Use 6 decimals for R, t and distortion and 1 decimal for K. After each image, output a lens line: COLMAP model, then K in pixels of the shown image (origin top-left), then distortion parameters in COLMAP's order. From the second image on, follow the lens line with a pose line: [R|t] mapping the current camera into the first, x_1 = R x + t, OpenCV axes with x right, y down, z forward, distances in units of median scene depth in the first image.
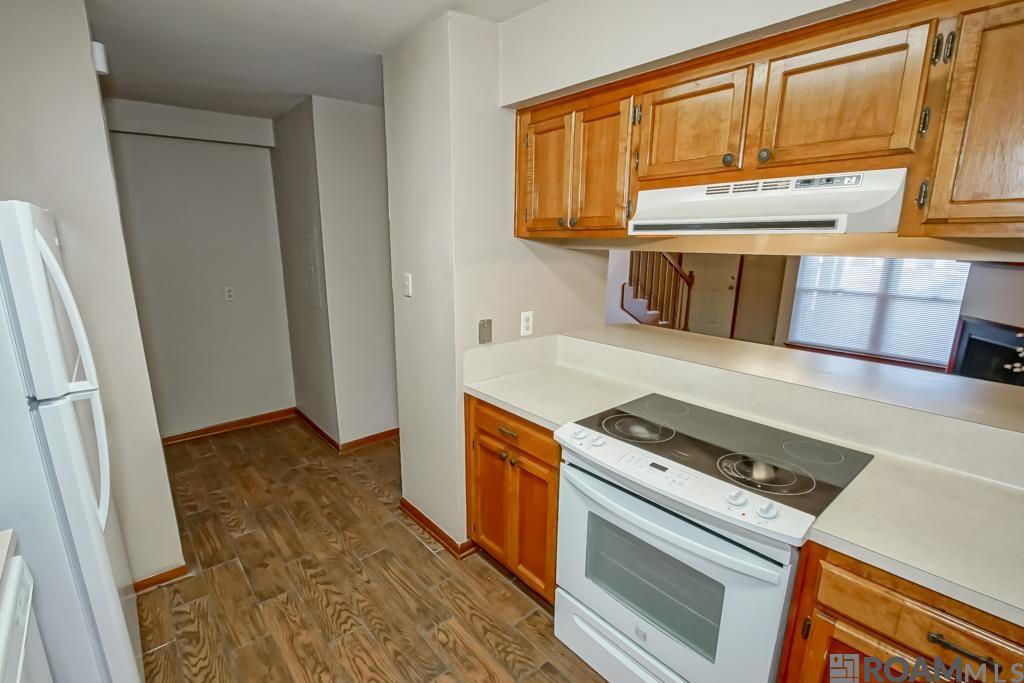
lens RADIAL K [[470.7, 0, 511.1], [0, 470.7, 348.5], [0, 0, 1]] dist [-0.001796, -0.000470]
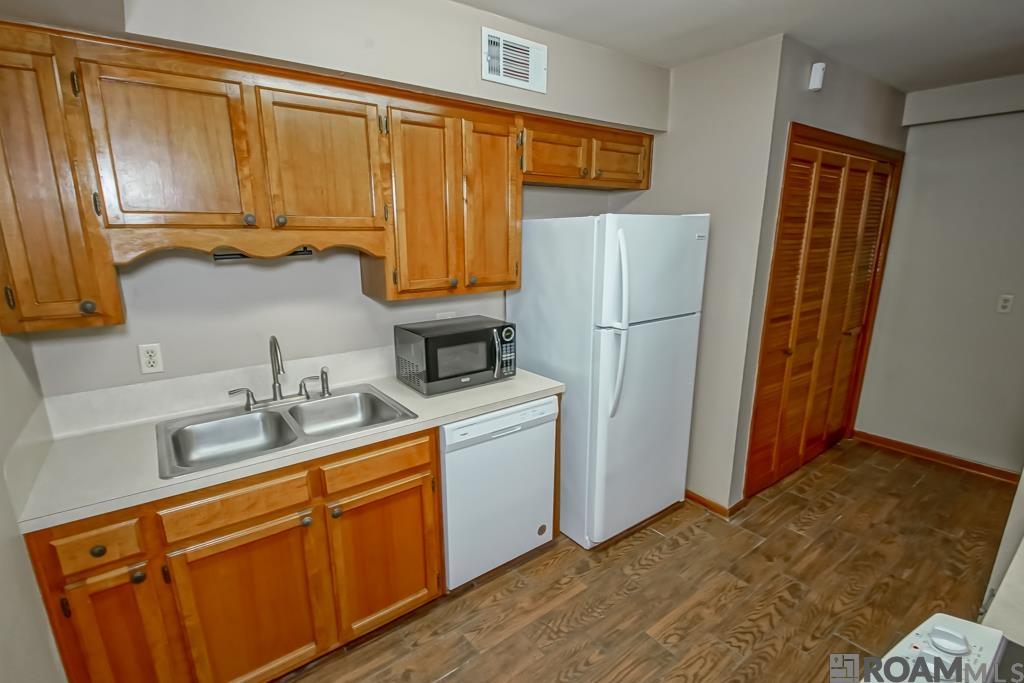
lens RADIAL K [[470.7, 0, 484.9], [0, 470.7, 343.2], [0, 0, 1]] dist [-0.001796, -0.000470]
pose [[-0.075919, 0.225717, -0.971230, 0.447411], [-0.221685, 0.945843, 0.237145, -0.090289], [0.972159, 0.233311, -0.021770, 0.362600]]
